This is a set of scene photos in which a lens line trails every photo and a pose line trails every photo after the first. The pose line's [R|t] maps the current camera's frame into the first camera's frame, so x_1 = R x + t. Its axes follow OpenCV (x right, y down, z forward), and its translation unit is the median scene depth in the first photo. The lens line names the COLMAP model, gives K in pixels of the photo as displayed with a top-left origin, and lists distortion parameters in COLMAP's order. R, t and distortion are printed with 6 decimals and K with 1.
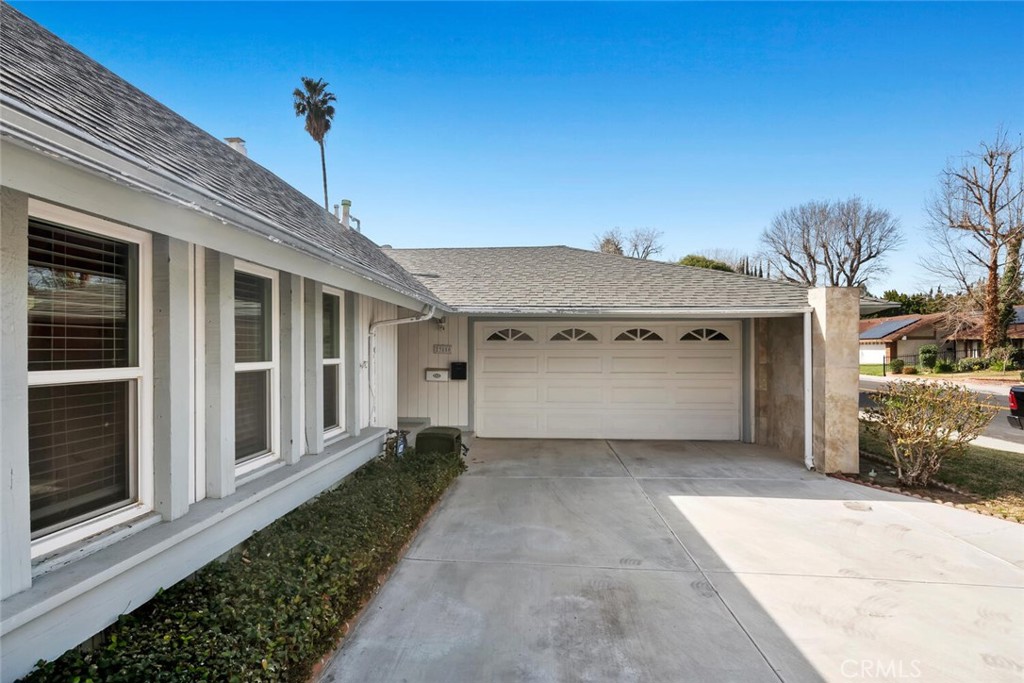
lens RADIAL K [[509.5, 0, 519.9], [0, 509.5, 339.8], [0, 0, 1]] dist [-0.002755, -0.000685]
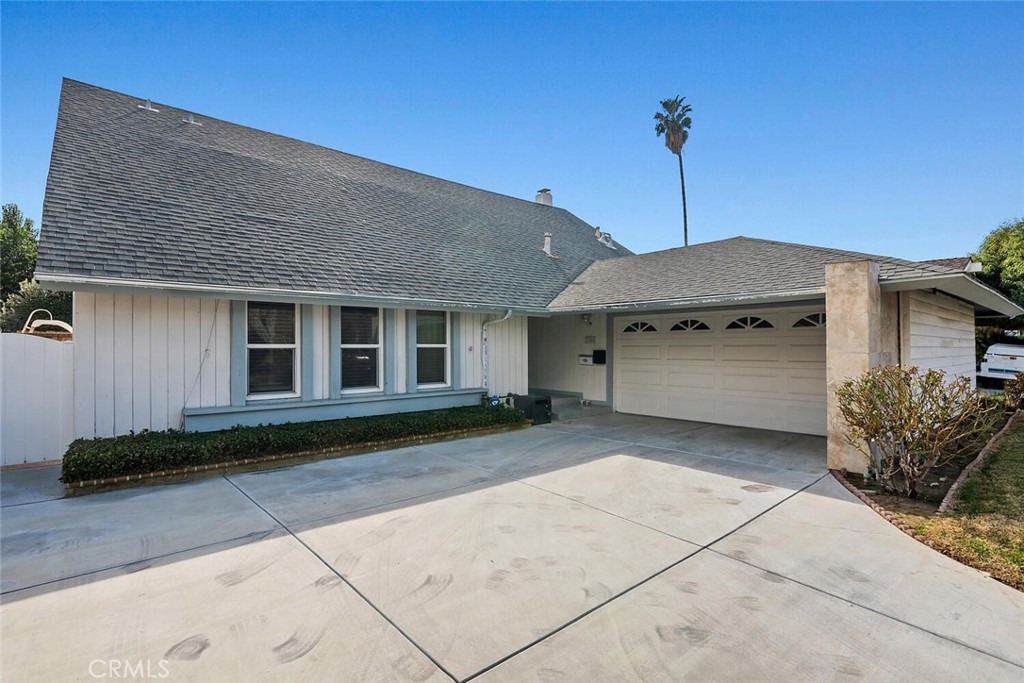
lens RADIAL K [[509.5, 0, 519.9], [0, 509.5, 339.8], [0, 0, 1]] dist [-0.002755, -0.000685]
pose [[0.697501, -0.014100, -0.716445, 0.641824], [0.018416, 0.999829, -0.001748, 0.017098], [0.716347, -0.011975, 0.697642, -0.018696]]
